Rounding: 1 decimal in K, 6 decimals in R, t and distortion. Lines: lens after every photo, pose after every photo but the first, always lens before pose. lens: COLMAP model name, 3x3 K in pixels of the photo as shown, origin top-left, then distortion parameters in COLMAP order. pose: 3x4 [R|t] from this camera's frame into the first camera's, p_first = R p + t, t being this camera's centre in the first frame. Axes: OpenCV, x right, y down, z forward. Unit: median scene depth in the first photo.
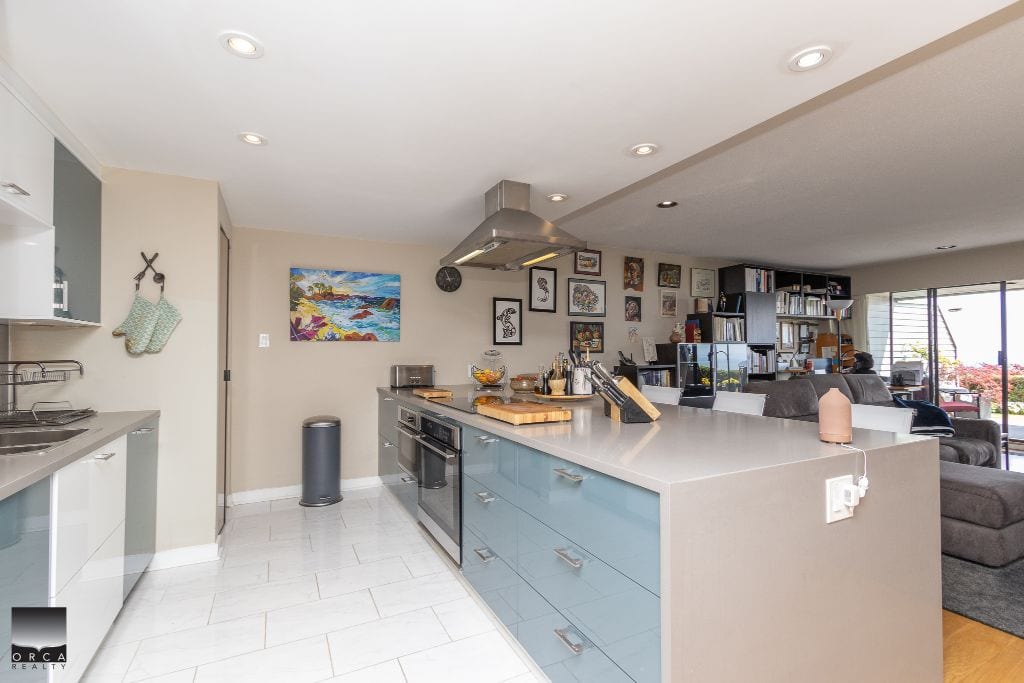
lens RADIAL K [[478.4, 0, 513.9], [0, 478.4, 341.9], [0, 0, 1]] dist [-0.000698, 0.000075]
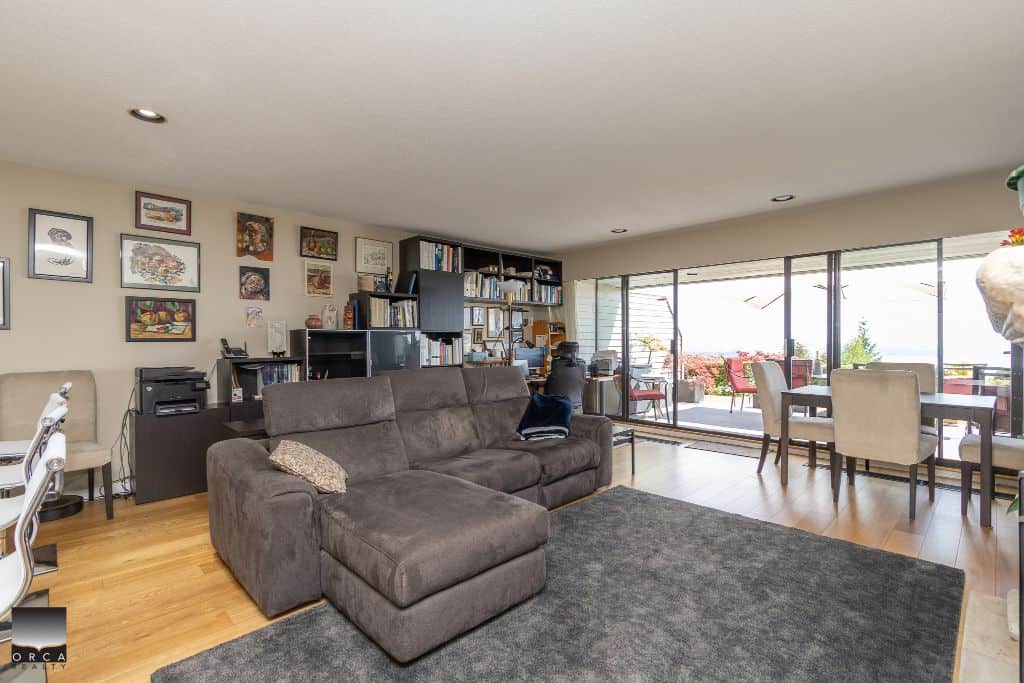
lens RADIAL K [[478.4, 0, 516.9], [0, 478.4, 342.0], [0, 0, 1]] dist [-0.000698, 0.000075]
pose [[0.952701, 0.000313, 0.303911, 0.397518], [-0.007615, 0.999710, 0.022843, 0.003095], [-0.303815, -0.024077, 0.952427, 0.142431]]
